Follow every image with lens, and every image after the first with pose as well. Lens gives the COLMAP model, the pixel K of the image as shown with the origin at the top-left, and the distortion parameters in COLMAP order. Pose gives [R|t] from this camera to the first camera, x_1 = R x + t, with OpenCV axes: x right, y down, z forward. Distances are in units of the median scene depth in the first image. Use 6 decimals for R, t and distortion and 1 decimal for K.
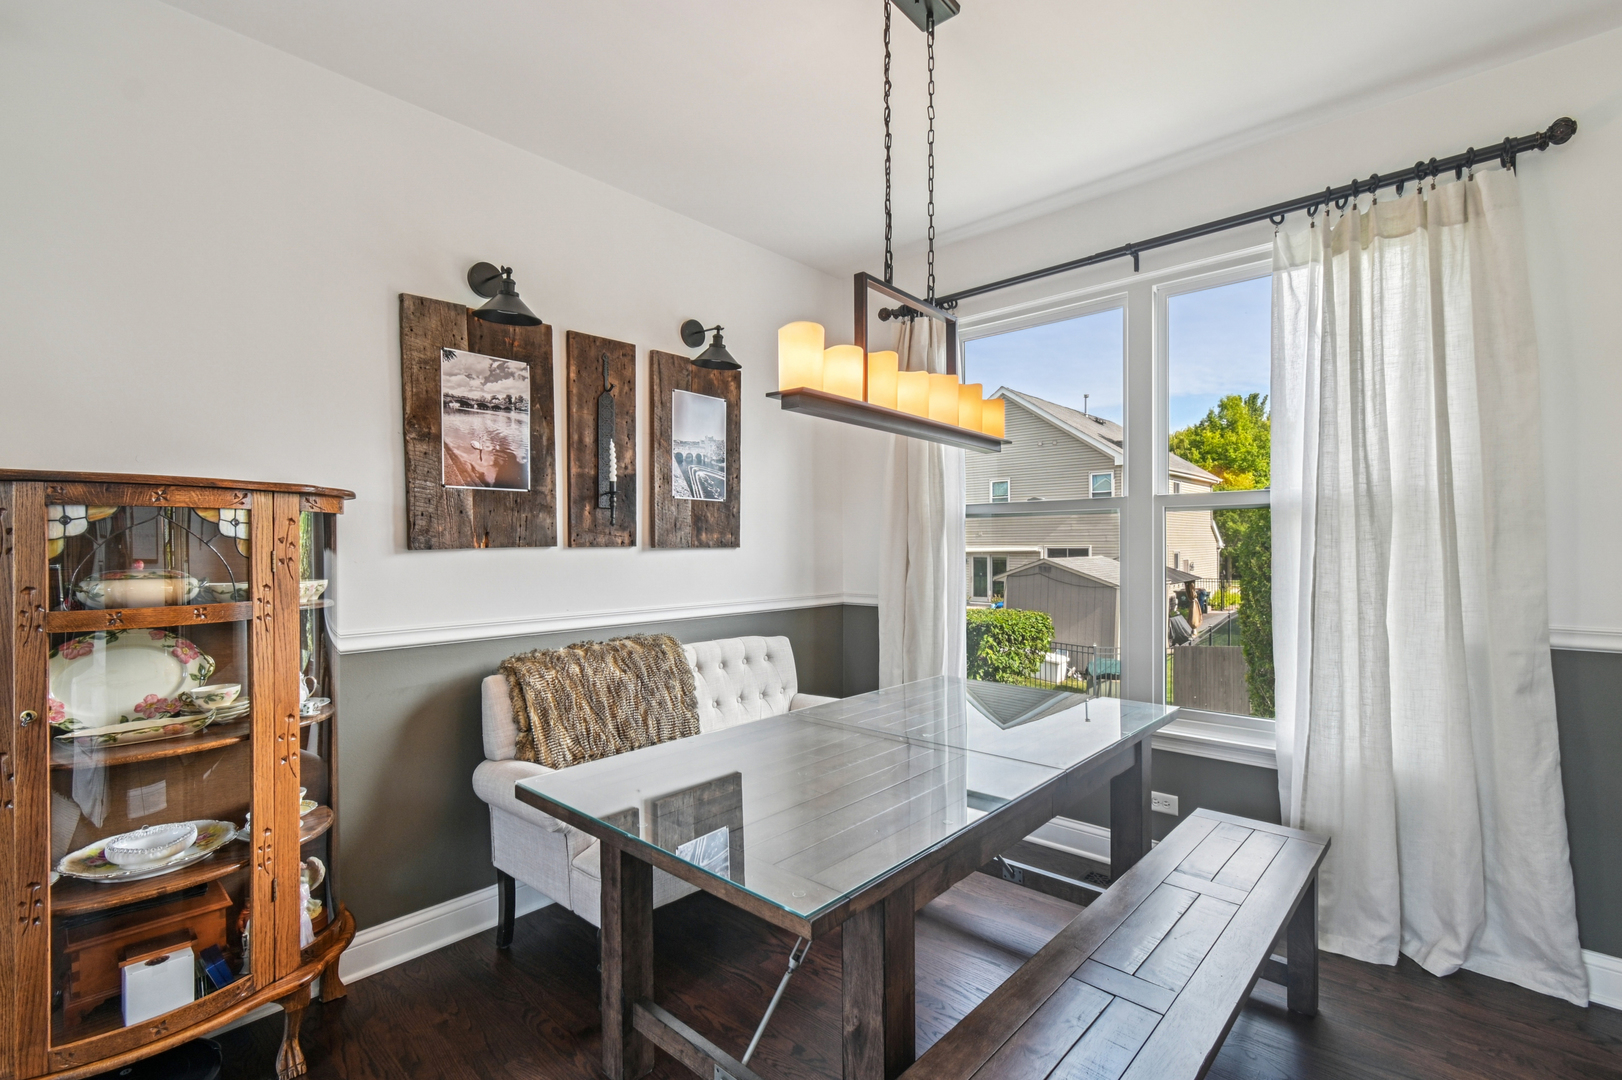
lens RADIAL K [[717.9, 0, 820.2], [0, 717.9, 541.5], [0, 0, 1]] dist [-0.000587, 0.000907]
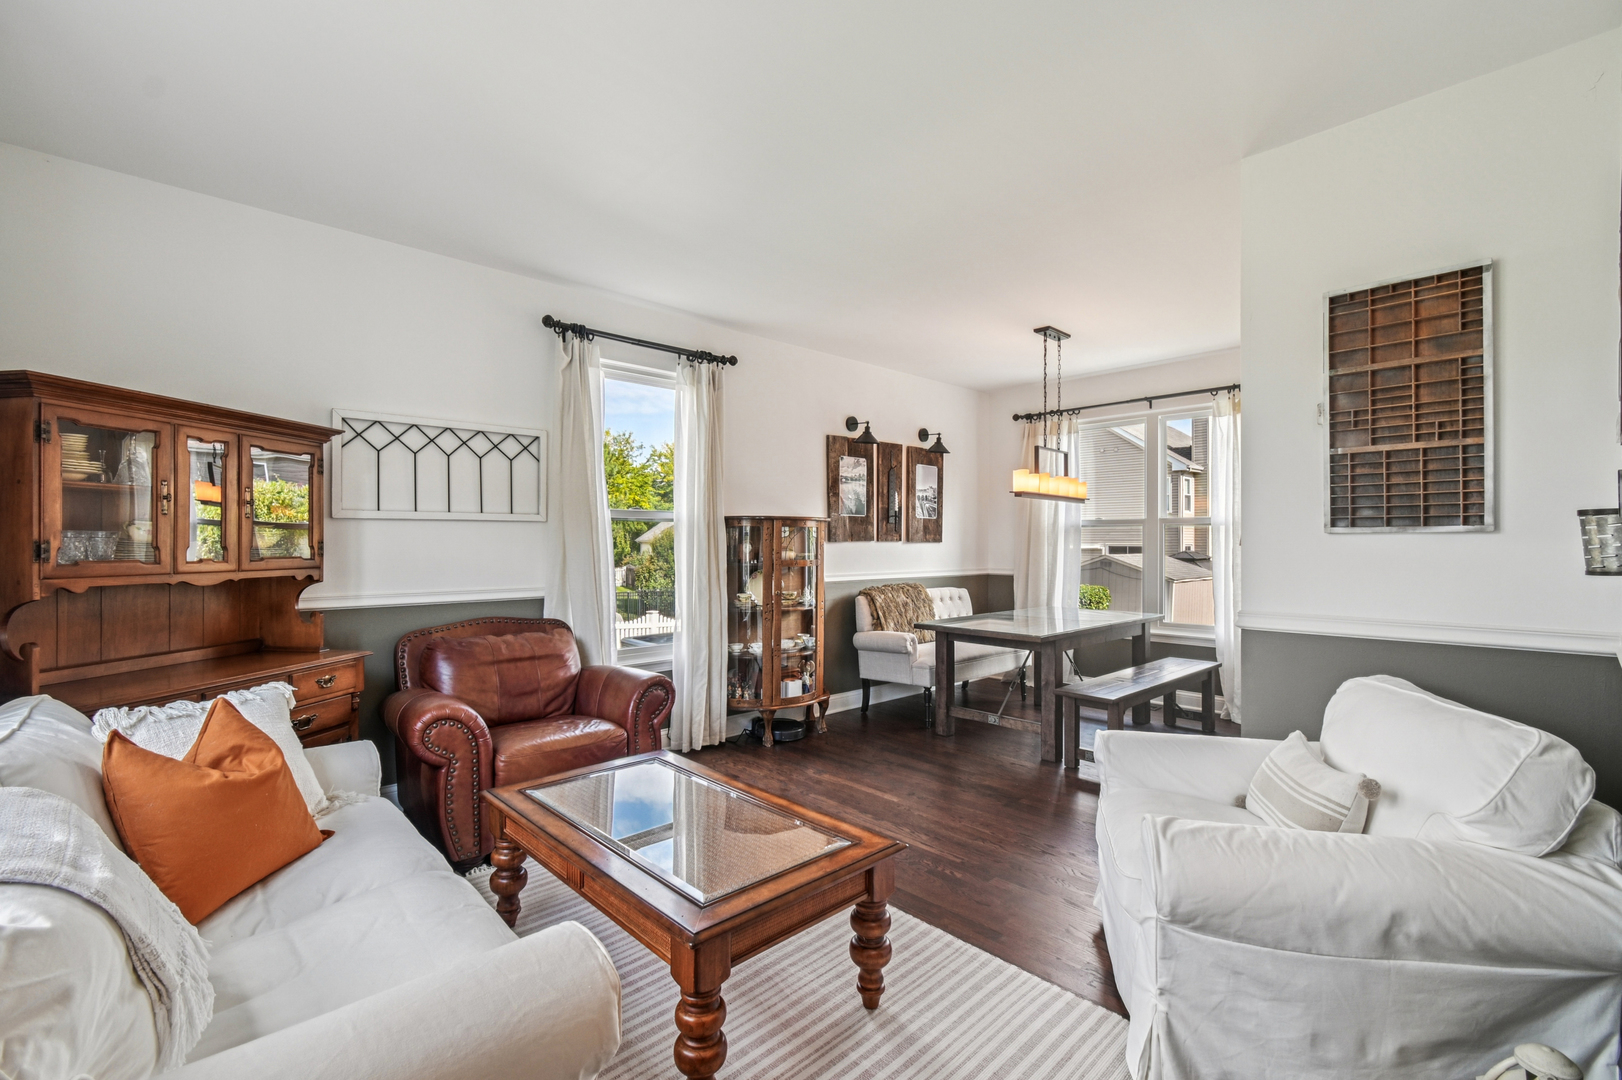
lens RADIAL K [[717.9, 0, 814.1], [0, 717.9, 536.4], [0, 0, 1]] dist [-0.000587, 0.000907]
pose [[0.996405, 0.006281, -0.084484, -0.352265], [-0.006534, 0.999975, -0.002722, -0.000167], [0.084465, 0.003264, 0.996421, -1.154467]]
